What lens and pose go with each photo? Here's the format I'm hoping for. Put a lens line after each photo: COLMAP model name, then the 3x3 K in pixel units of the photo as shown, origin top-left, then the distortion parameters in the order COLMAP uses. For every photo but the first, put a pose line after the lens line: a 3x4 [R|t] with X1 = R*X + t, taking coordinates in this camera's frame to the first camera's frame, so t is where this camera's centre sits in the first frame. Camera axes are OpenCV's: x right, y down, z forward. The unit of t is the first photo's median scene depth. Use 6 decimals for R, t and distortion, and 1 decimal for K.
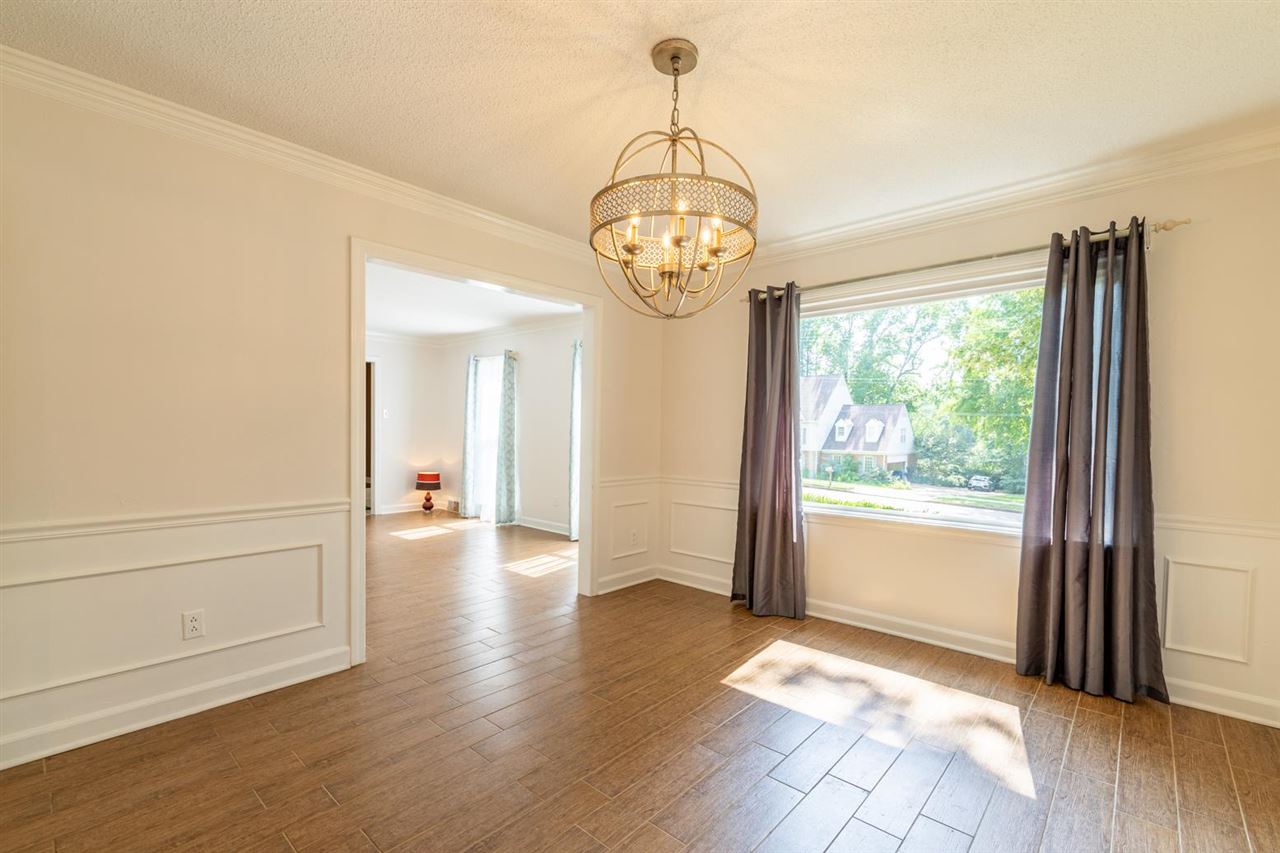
lens RADIAL K [[556.4, 0, 642.8], [0, 556.4, 430.2], [0, 0, 1]] dist [0.002583, -0.000136]
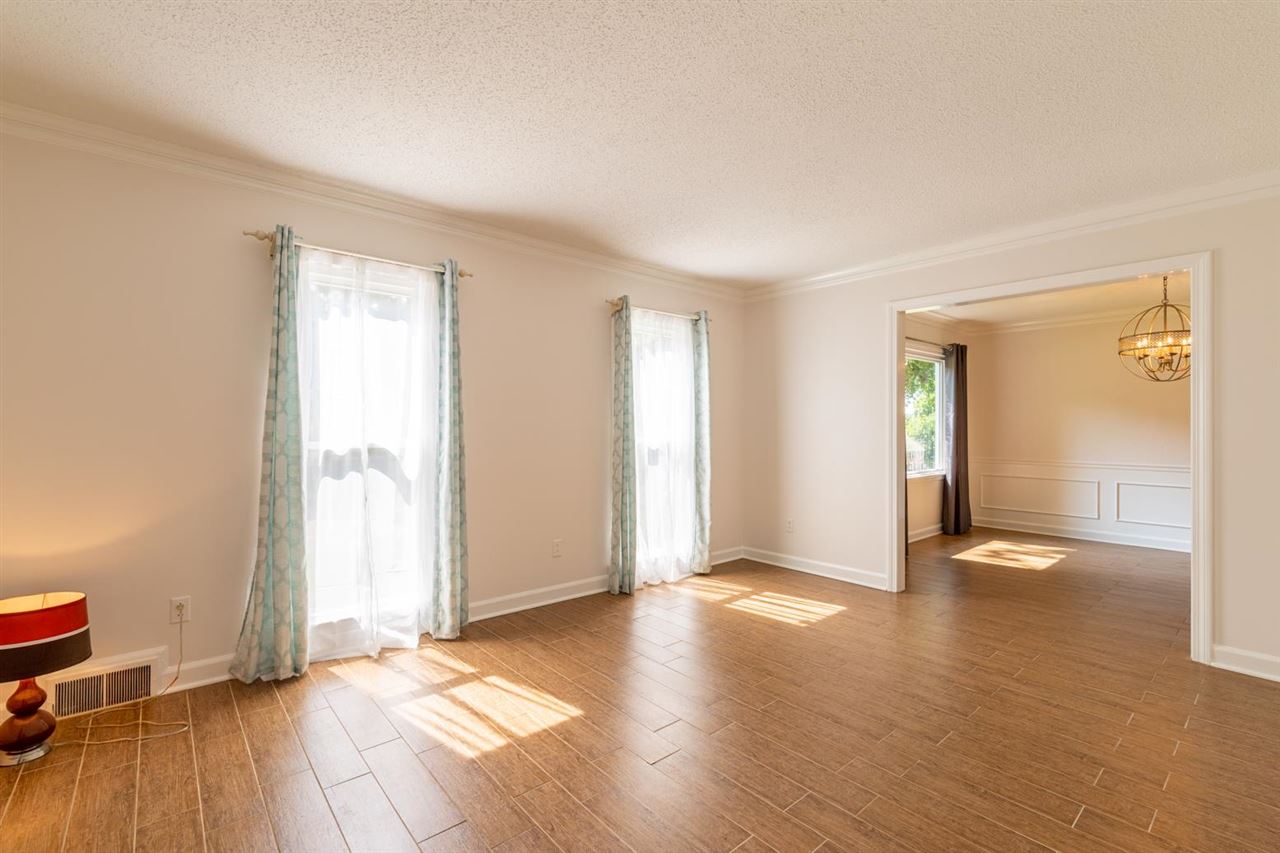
lens RADIAL K [[556.4, 0, 642.8], [0, 556.4, 430.2], [0, 0, 1]] dist [0.002583, -0.000136]
pose [[0.122680, -0.011043, 0.992385, -0.694273], [0.009108, 0.999909, 0.010001, -0.008100], [-0.992404, 0.007812, 0.122770, 0.786674]]
